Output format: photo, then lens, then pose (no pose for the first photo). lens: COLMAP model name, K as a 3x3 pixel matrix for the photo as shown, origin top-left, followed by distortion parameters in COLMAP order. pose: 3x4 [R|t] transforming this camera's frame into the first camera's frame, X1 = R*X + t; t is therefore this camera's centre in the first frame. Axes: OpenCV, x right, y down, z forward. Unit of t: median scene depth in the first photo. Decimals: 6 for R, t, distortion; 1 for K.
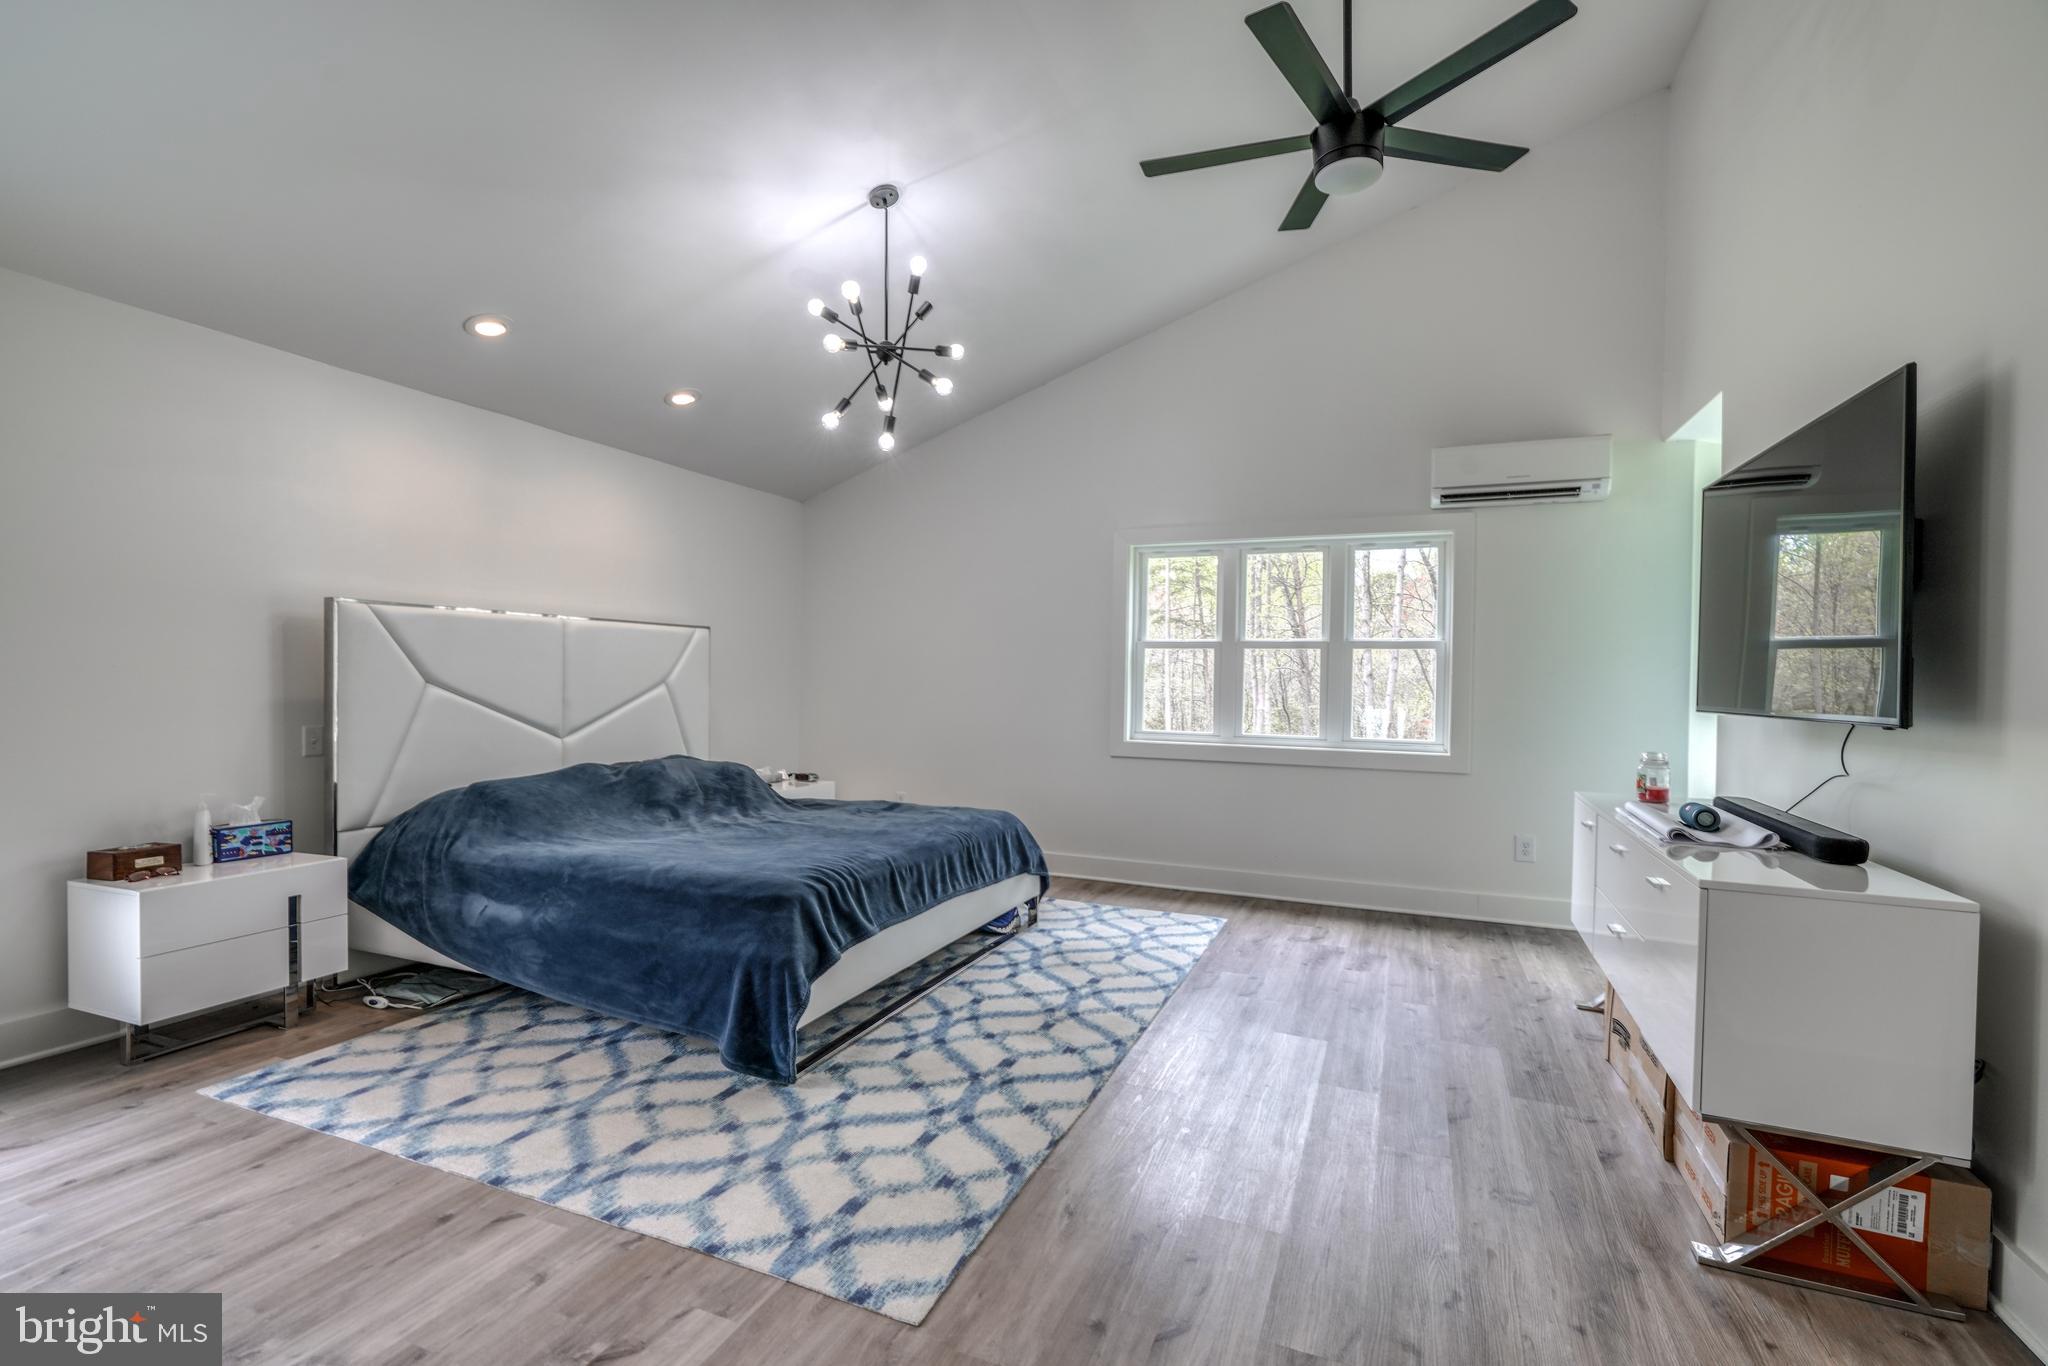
lens RADIAL K [[931.1, 0, 1006.0], [0, 931.1, 684.7], [0, 0, 1]] dist [-0.012104, 0.006117]
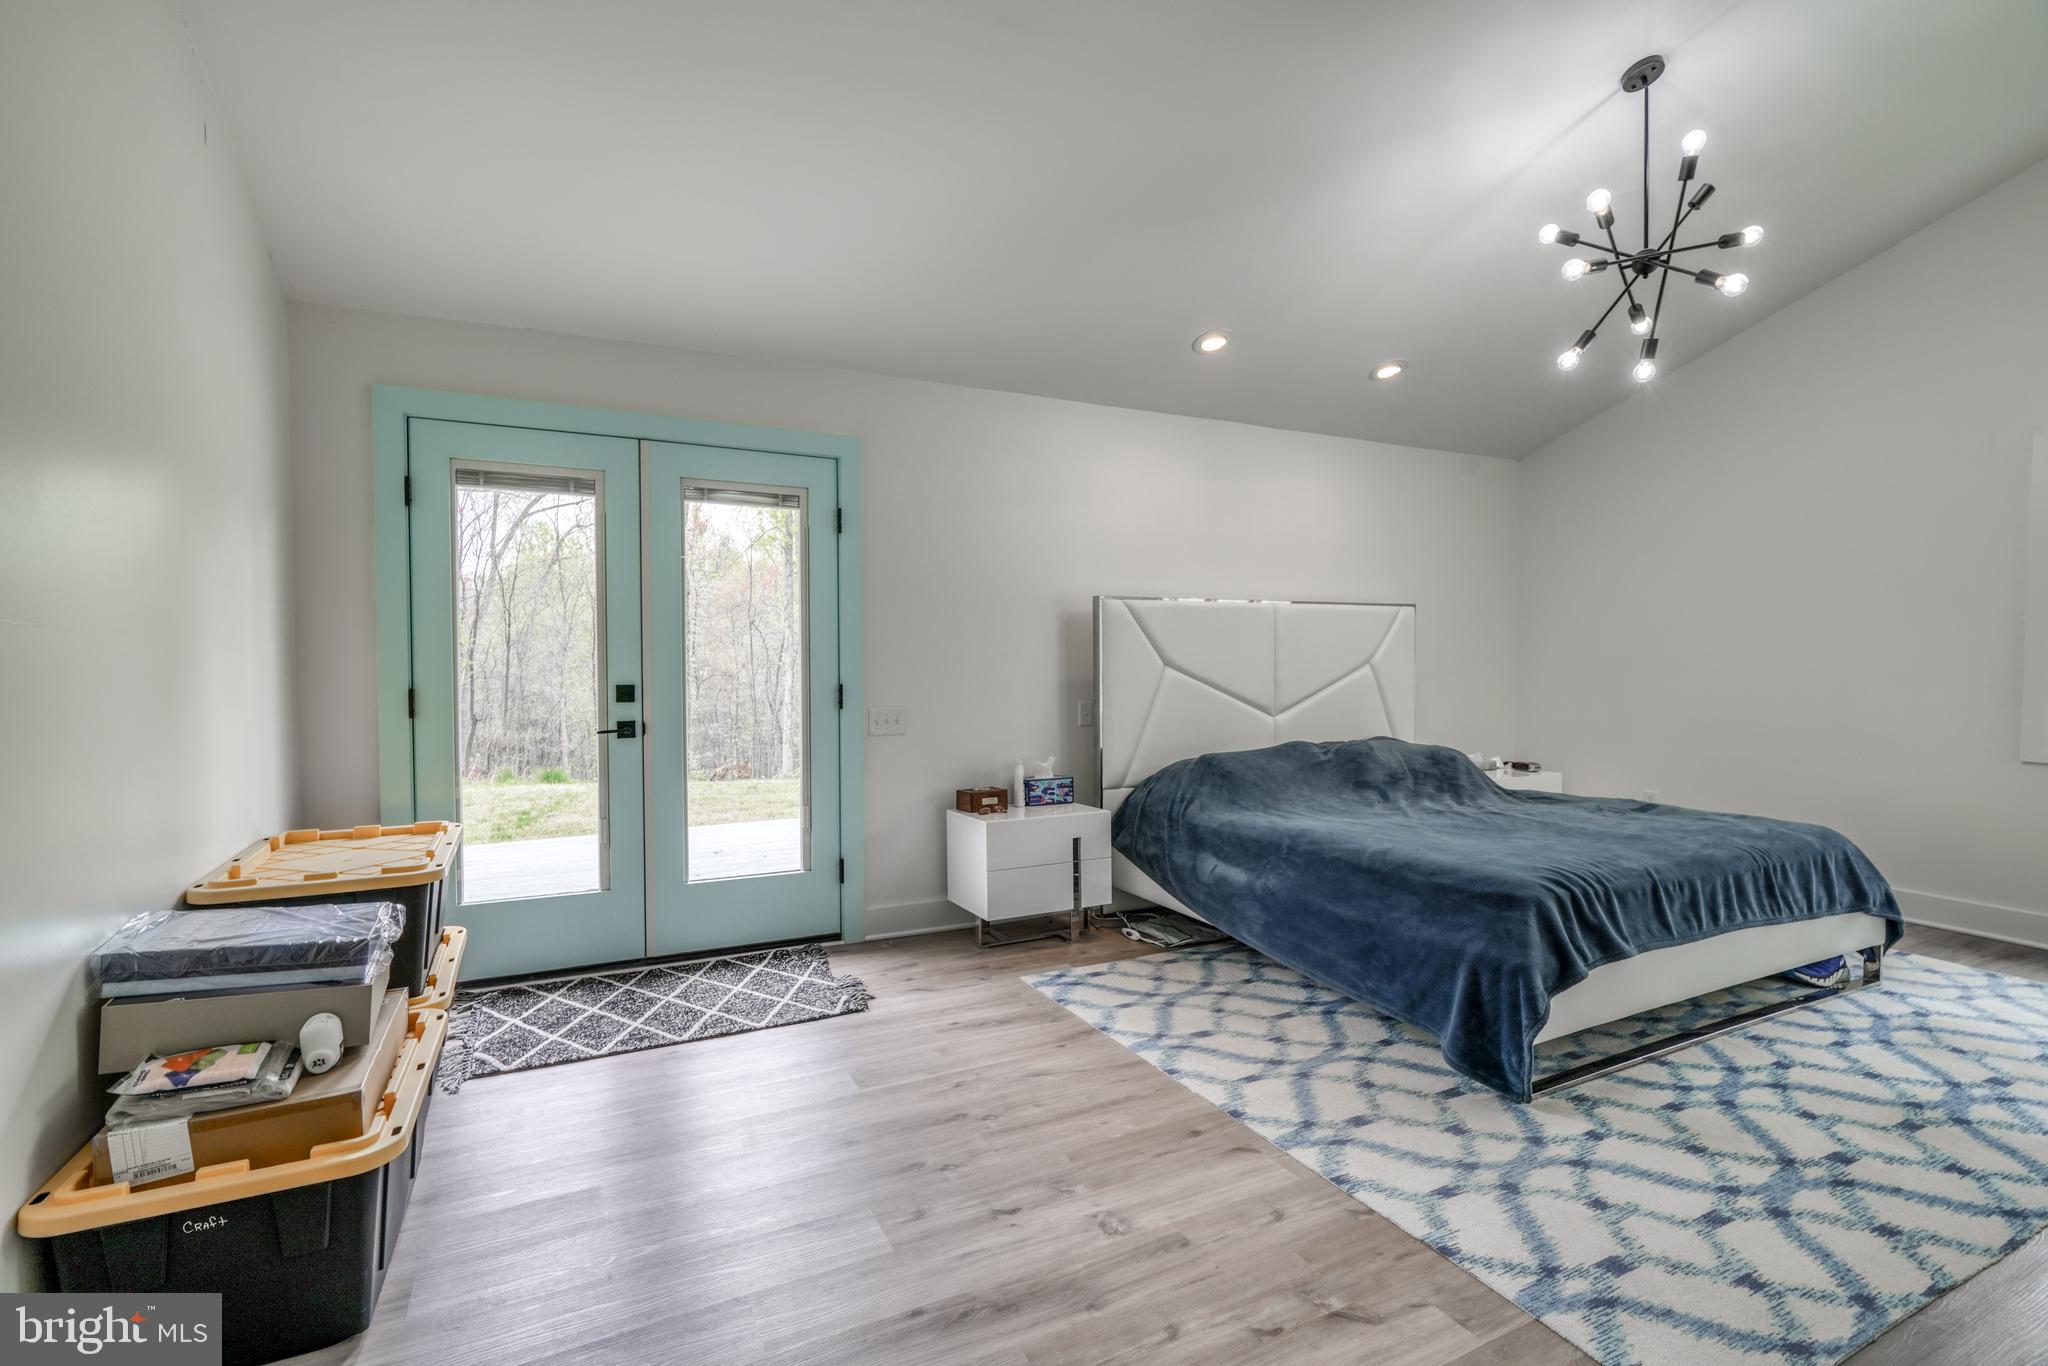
lens RADIAL K [[931.1, 0, 1006.0], [0, 931.1, 684.7], [0, 0, 1]] dist [-0.012104, 0.006117]
pose [[0.759678, 0.002010, -0.650296, -0.025047], [0.011478, 0.999798, 0.016498, -0.000070], [0.650198, -0.019997, 0.759502, -0.010050]]
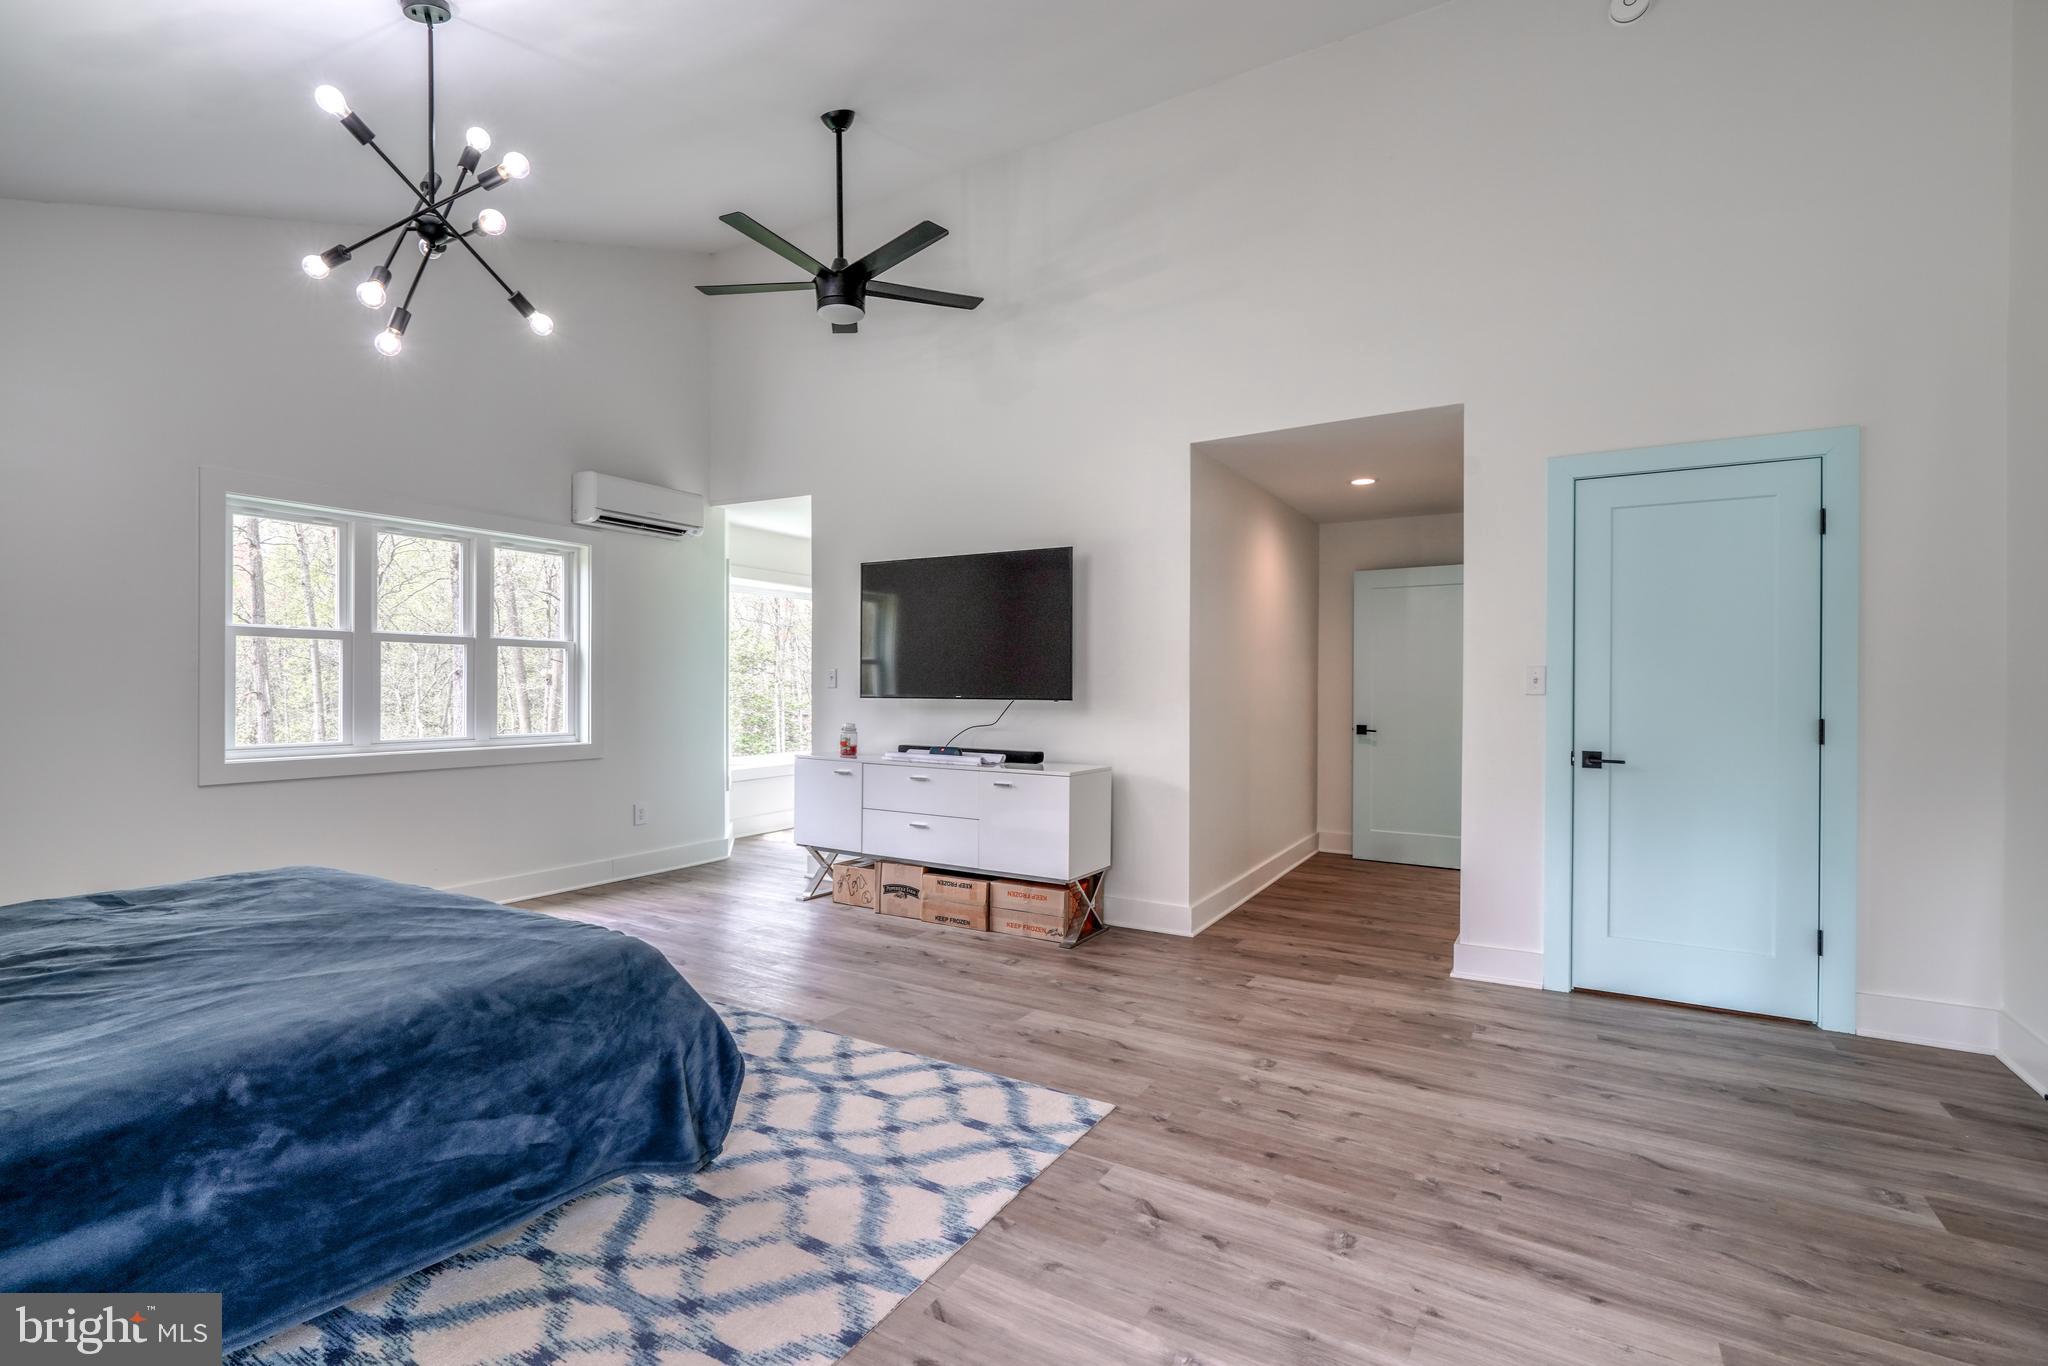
lens RADIAL K [[931.1, 0, 1006.0], [0, 931.1, 684.7], [0, 0, 1]] dist [-0.012104, 0.006117]
pose [[0.137532, -0.014366, 0.990393, -0.925473], [-0.001664, 0.999890, 0.014734, -0.019893], [-0.990496, -0.003674, 0.137493, 0.545267]]
